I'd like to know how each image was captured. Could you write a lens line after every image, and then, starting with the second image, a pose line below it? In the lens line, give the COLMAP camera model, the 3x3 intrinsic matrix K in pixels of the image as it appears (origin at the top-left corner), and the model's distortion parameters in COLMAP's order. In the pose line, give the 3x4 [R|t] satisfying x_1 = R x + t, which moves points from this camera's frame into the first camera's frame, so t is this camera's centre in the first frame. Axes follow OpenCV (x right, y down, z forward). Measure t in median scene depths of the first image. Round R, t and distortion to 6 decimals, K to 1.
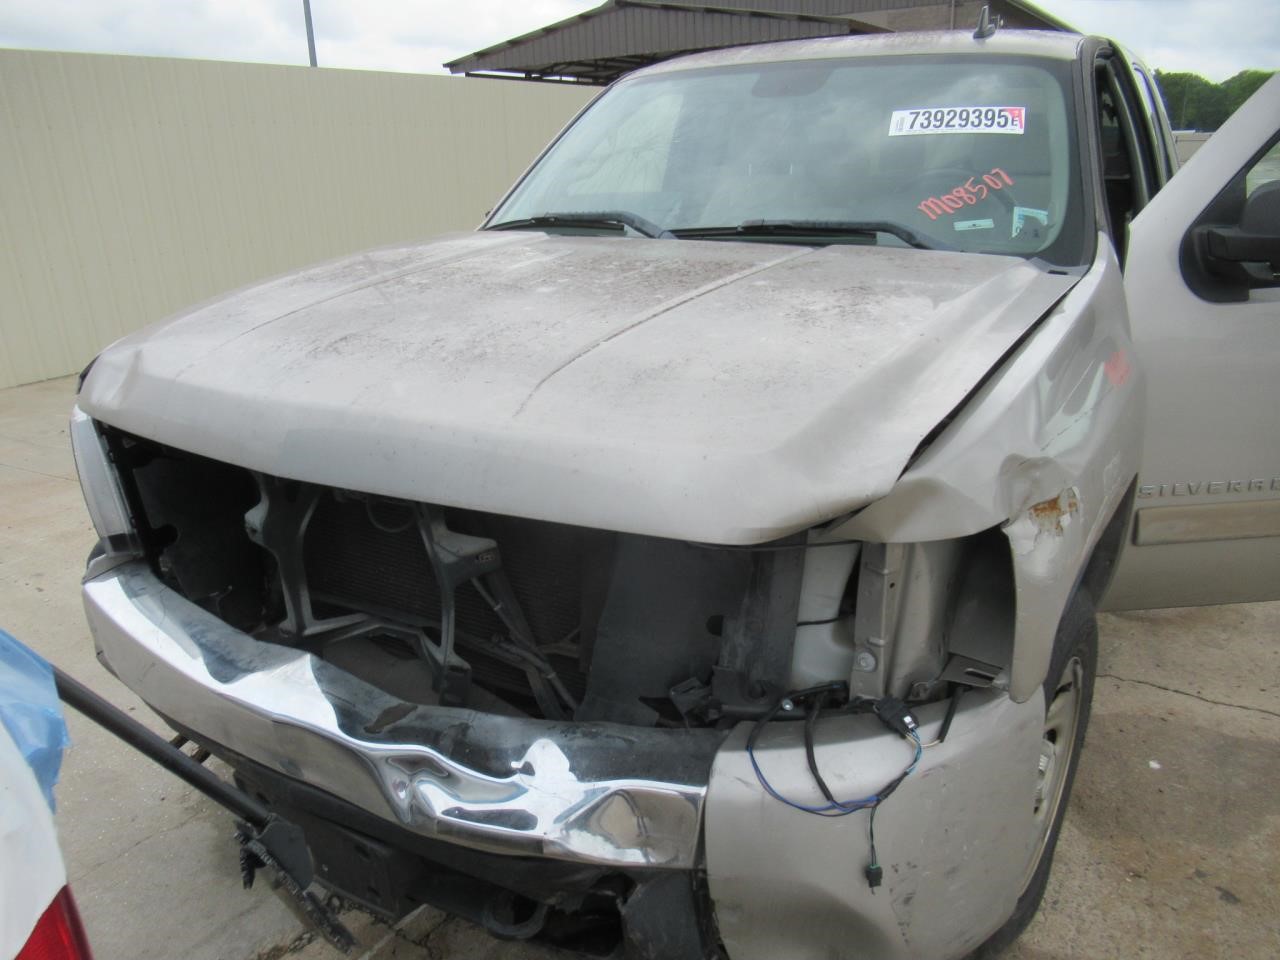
lens RADIAL K [[940.9, 0, 640.0], [0, 940.9, 480.0], [0, 0, 1]] dist [0.023353, -0.008707]
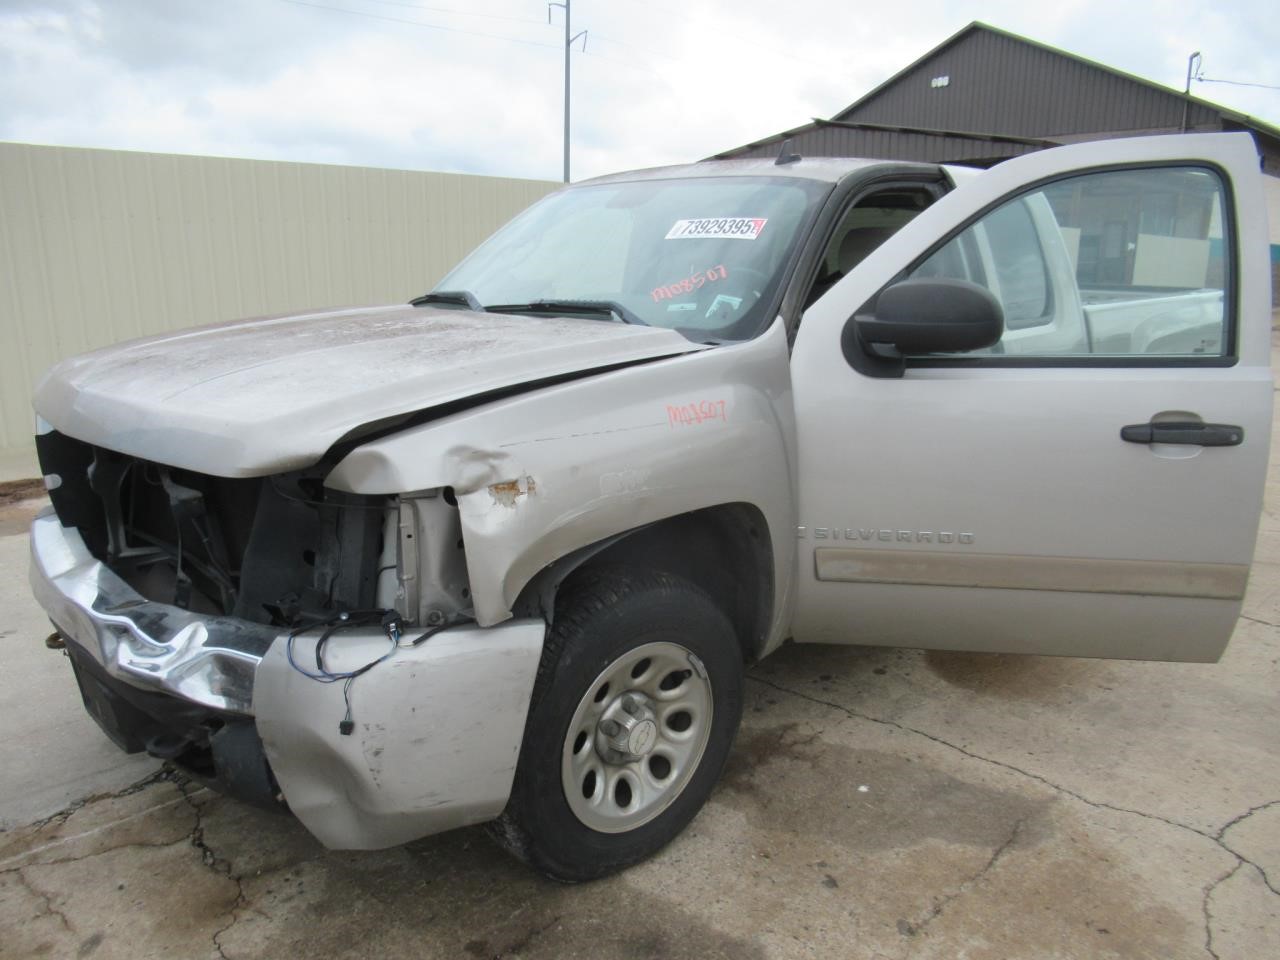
lens RADIAL K [[956.3, 0, 647.7], [0, 956.3, 489.1], [0, 0, 1]] dist [-0.005274, -0.003391]
pose [[0.971037, 0.073921, -0.227208, 0.829332], [-0.096724, 0.991151, -0.090908, 0.121528], [0.218477, 0.110251, 0.969594, -0.293078]]
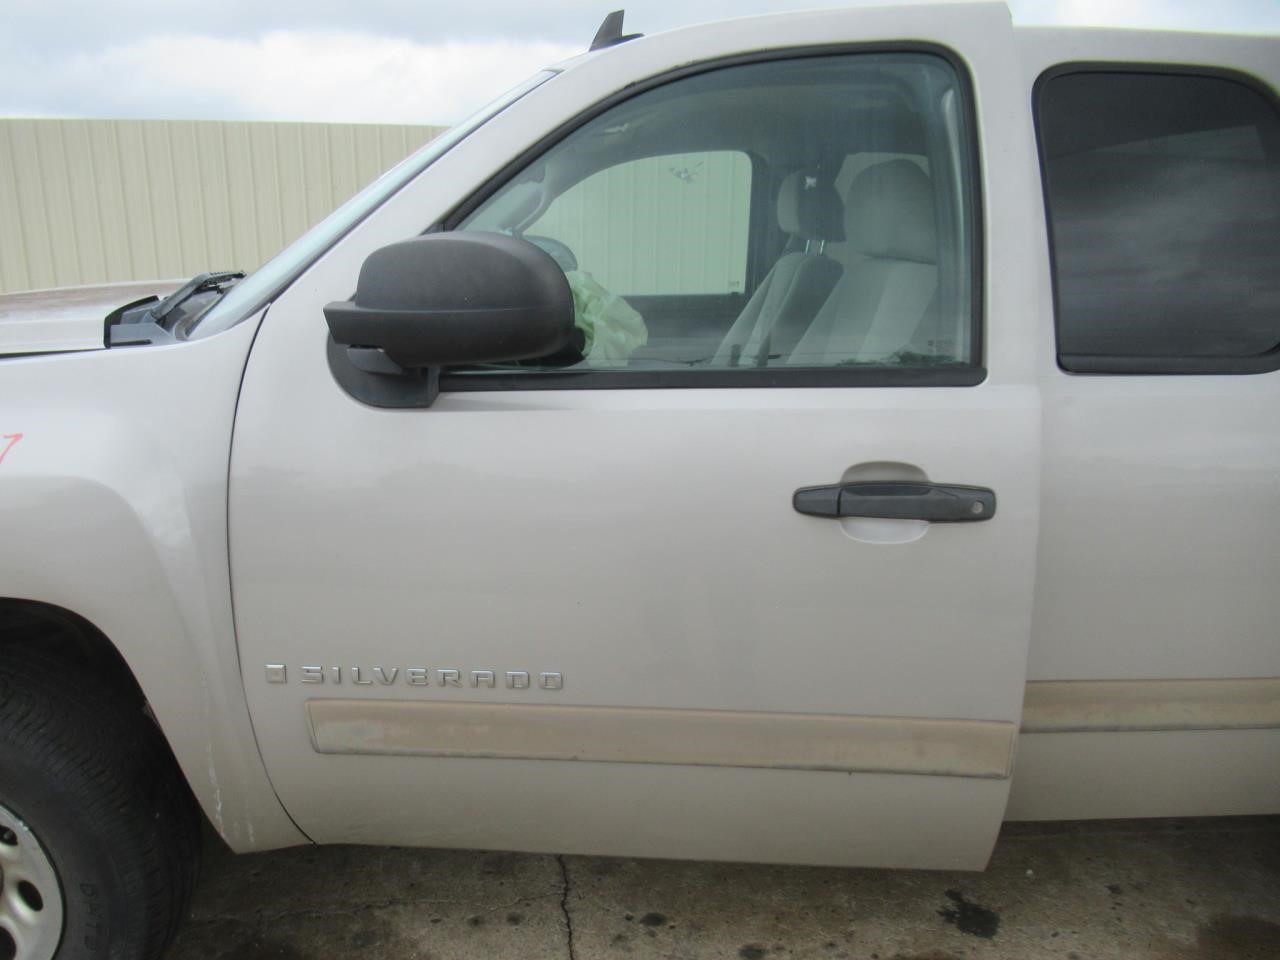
lens RADIAL K [[956.3, 0, 647.7], [0, 956.3, 489.1], [0, 0, 1]] dist [-0.005274, -0.003391]
pose [[0.983282, 0.054195, -0.173837, 1.247810], [-0.078473, 0.987599, -0.135981, -0.064453], [0.164312, 0.147349, 0.975341, 0.476104]]
